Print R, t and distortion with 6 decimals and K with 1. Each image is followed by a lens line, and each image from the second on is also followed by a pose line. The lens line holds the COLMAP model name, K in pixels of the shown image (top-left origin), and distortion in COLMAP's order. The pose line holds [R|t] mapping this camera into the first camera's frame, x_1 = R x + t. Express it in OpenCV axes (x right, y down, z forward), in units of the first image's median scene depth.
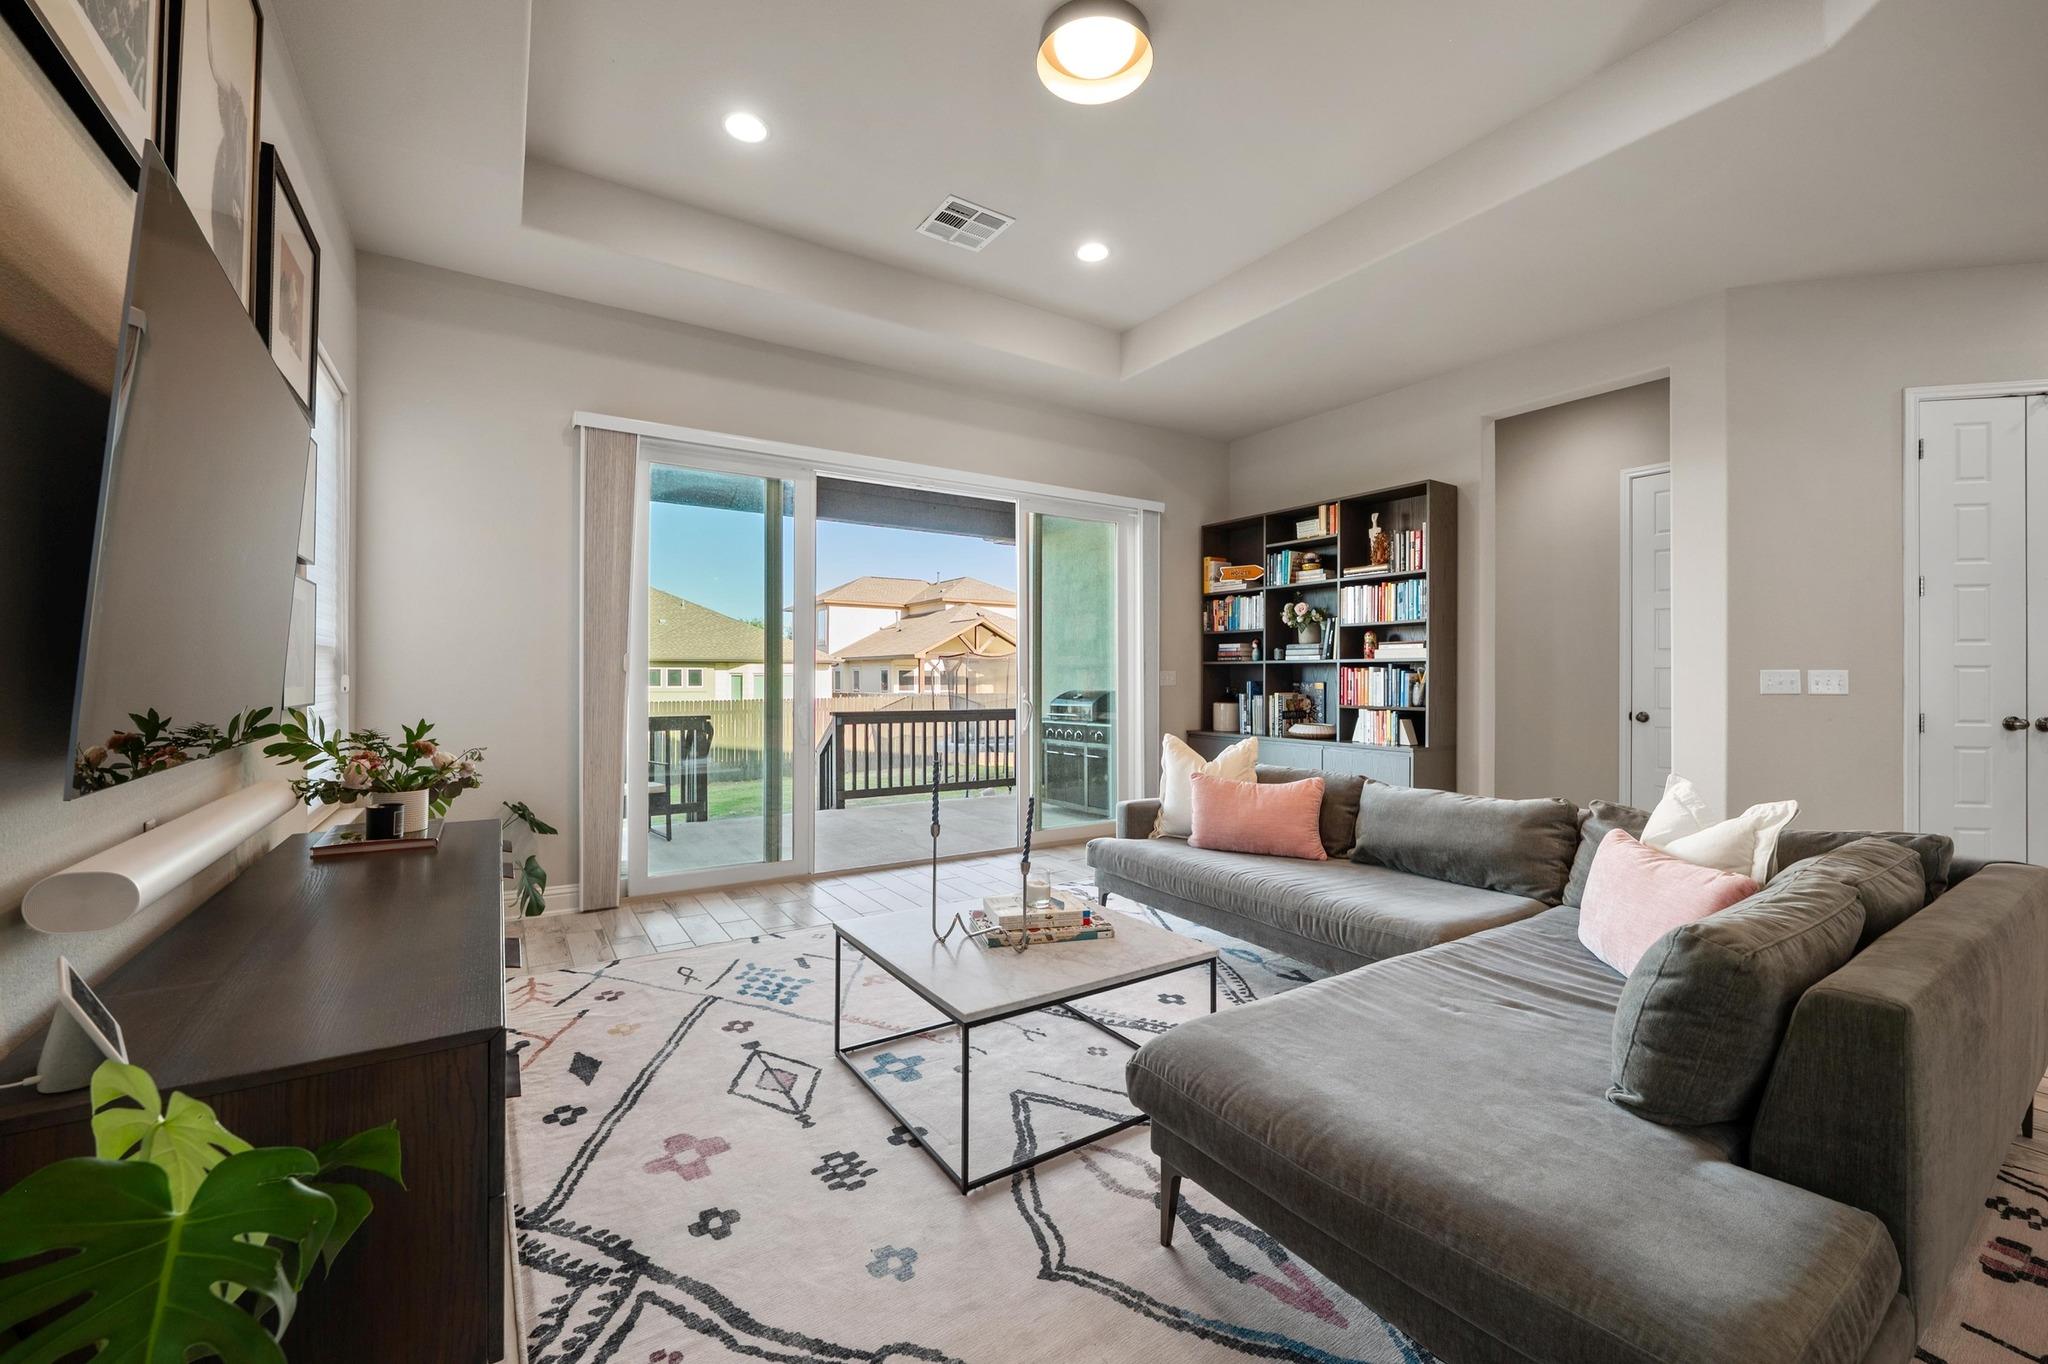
lens RADIAL K [[815.7, 0, 1020.6], [0, 815.7, 681.1], [0, 0, 1]] dist [-0.008346, 0.001366]
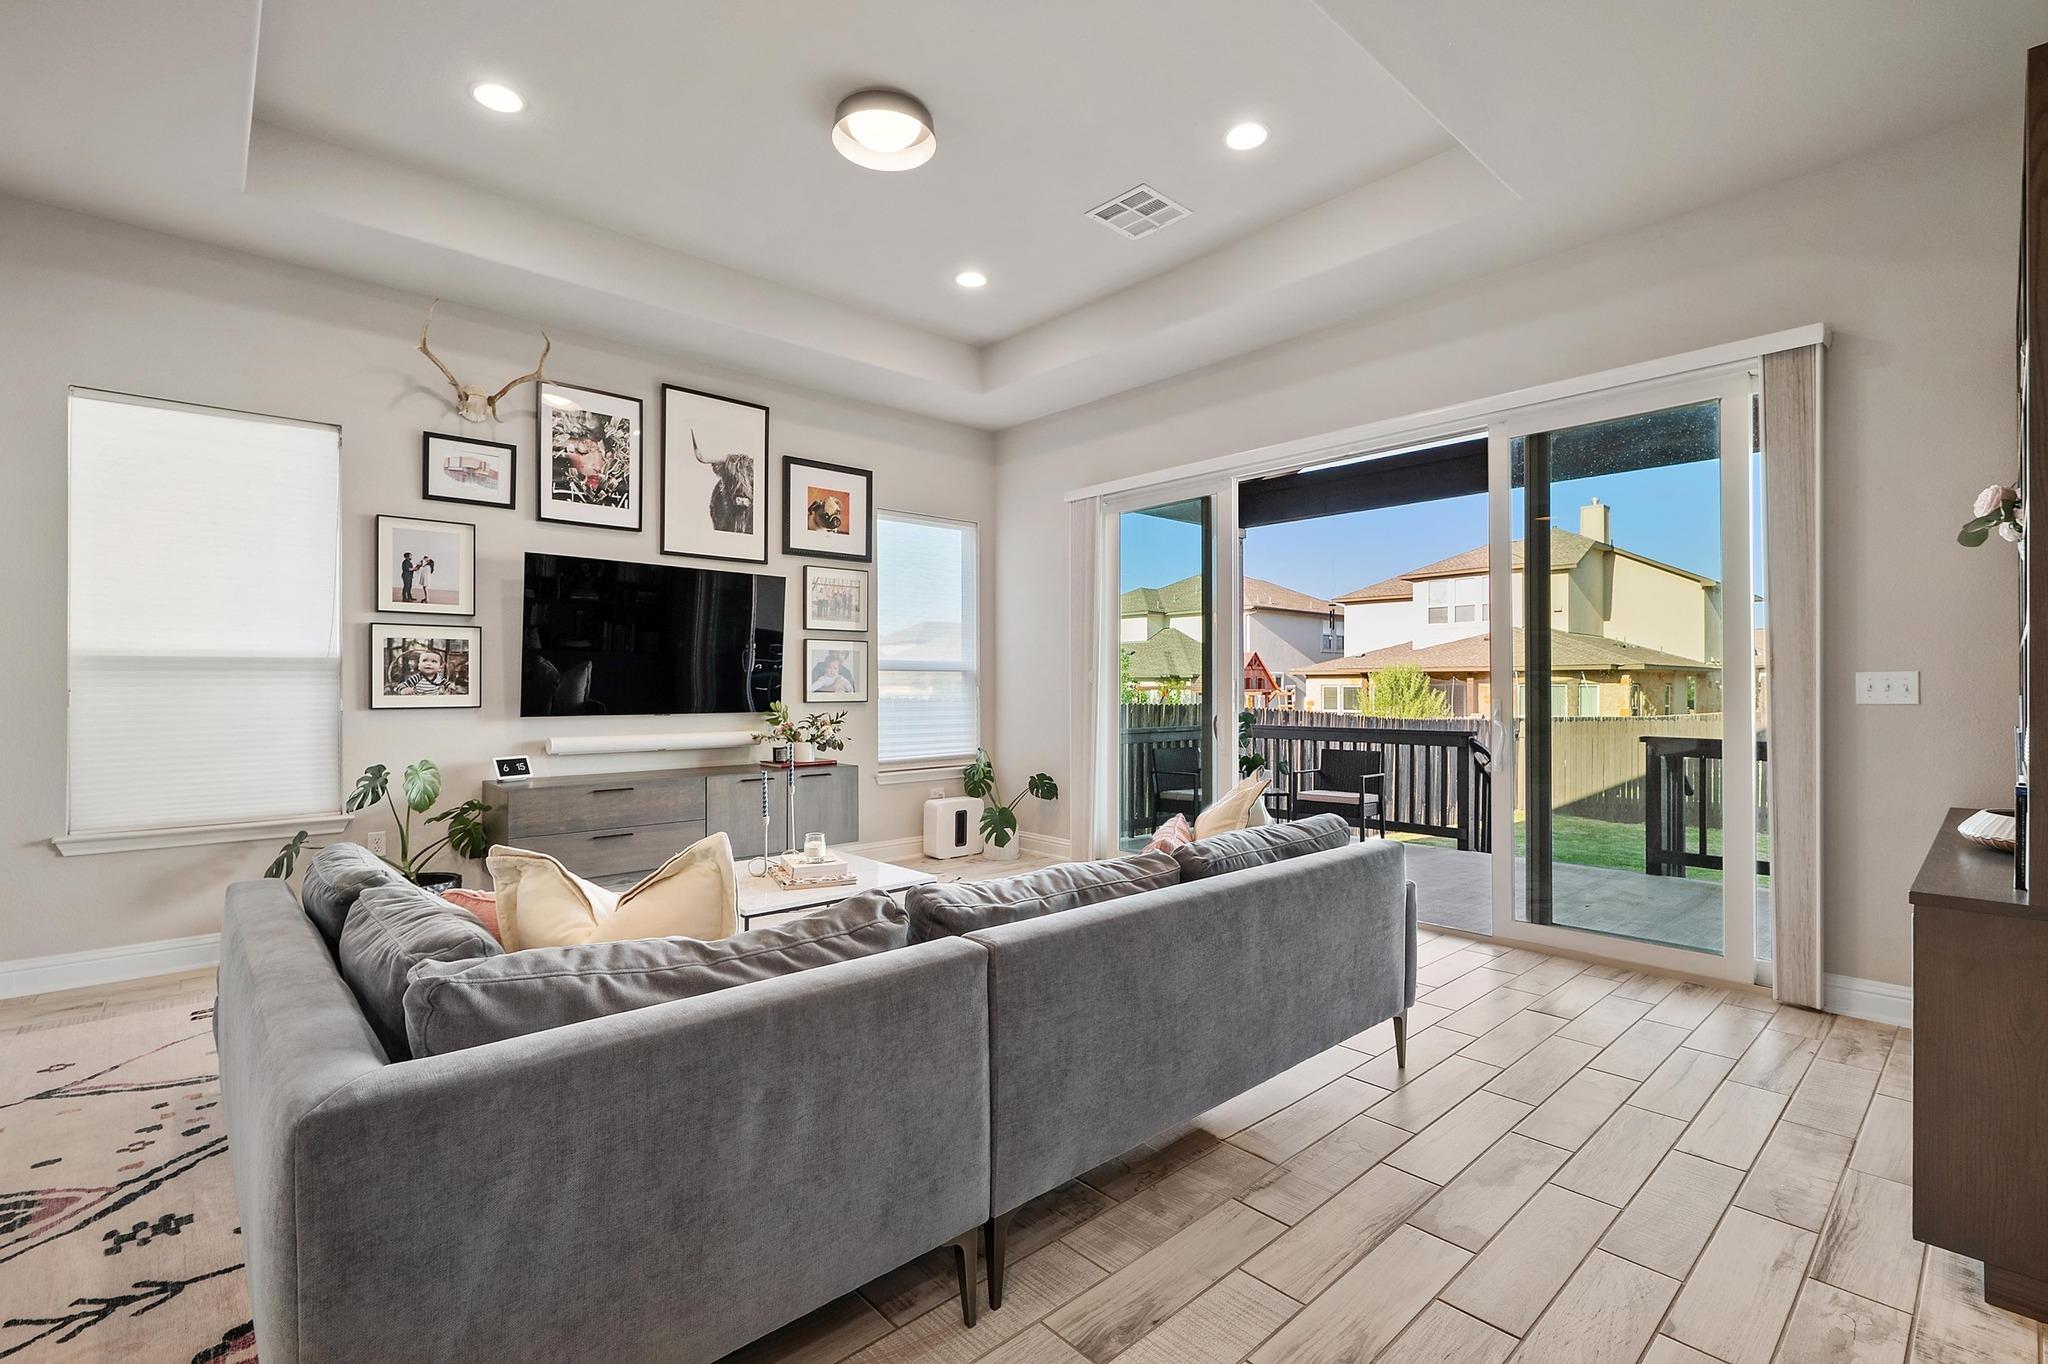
lens RADIAL K [[907.9, 0, 1025.9], [0, 907.9, 703.1], [0, 0, 1]] dist [-0.007874, 0.002141]
pose [[0.161161, 0.013955, -0.986829, 1.072055], [-0.003441, 0.999902, 0.013577, 0.000641], [0.986922, 0.001207, 0.161194, 0.774575]]
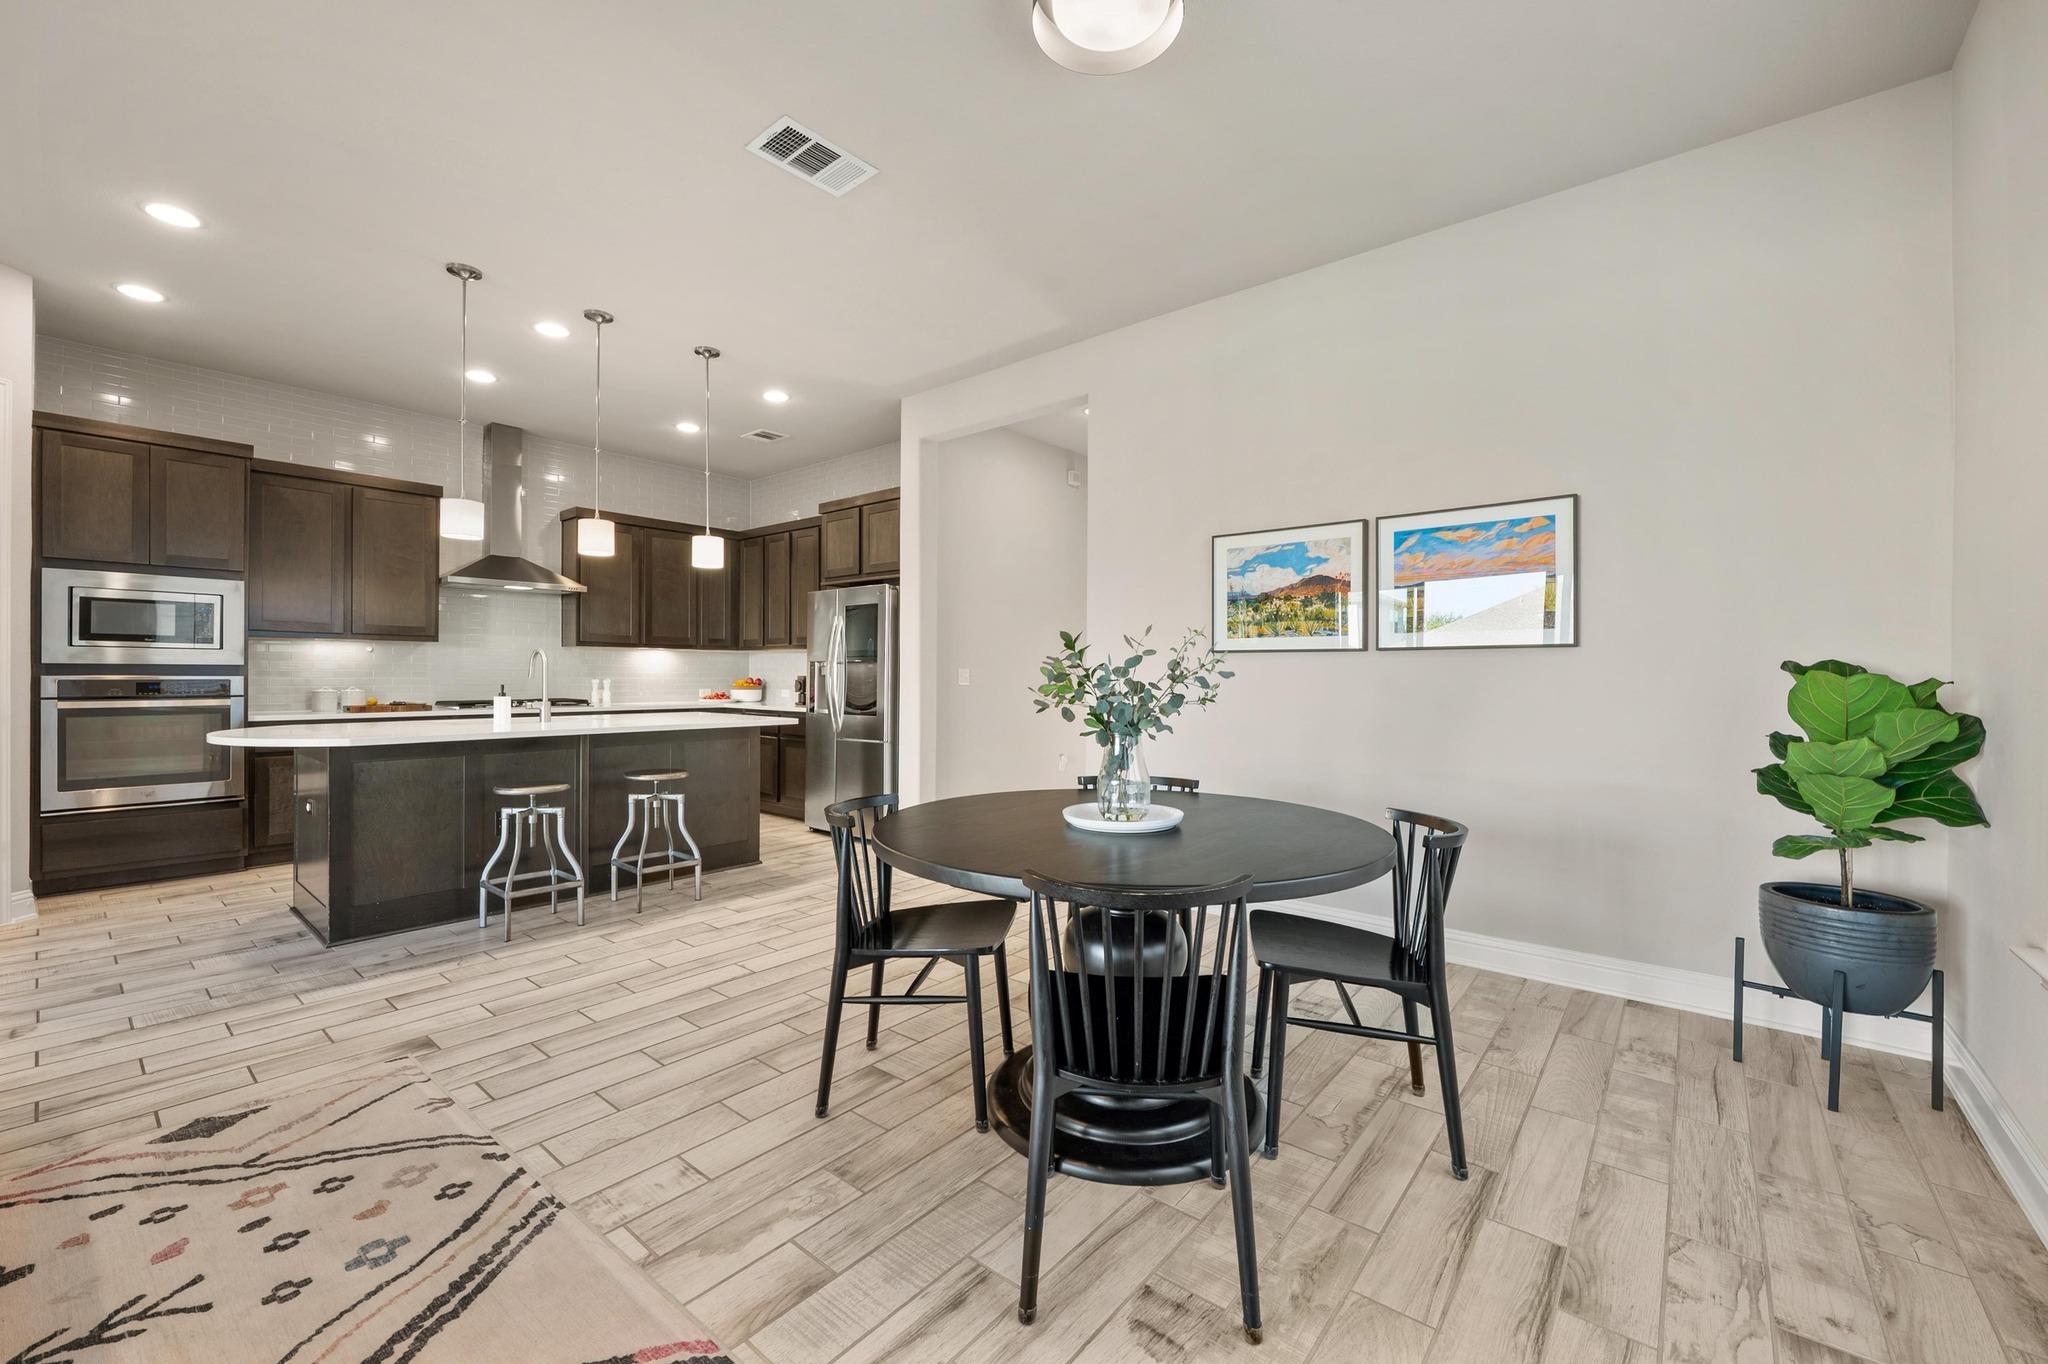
lens RADIAL K [[815.7, 0, 1026.5], [0, 815.7, 673.4], [0, 0, 1]] dist [-0.008346, 0.001366]
pose [[-0.304536, -0.003343, 0.952495, -0.009317], [-0.000286, 0.999994, 0.003419, -0.001121], [-0.952501, 0.000768, -0.304535, 0.044560]]
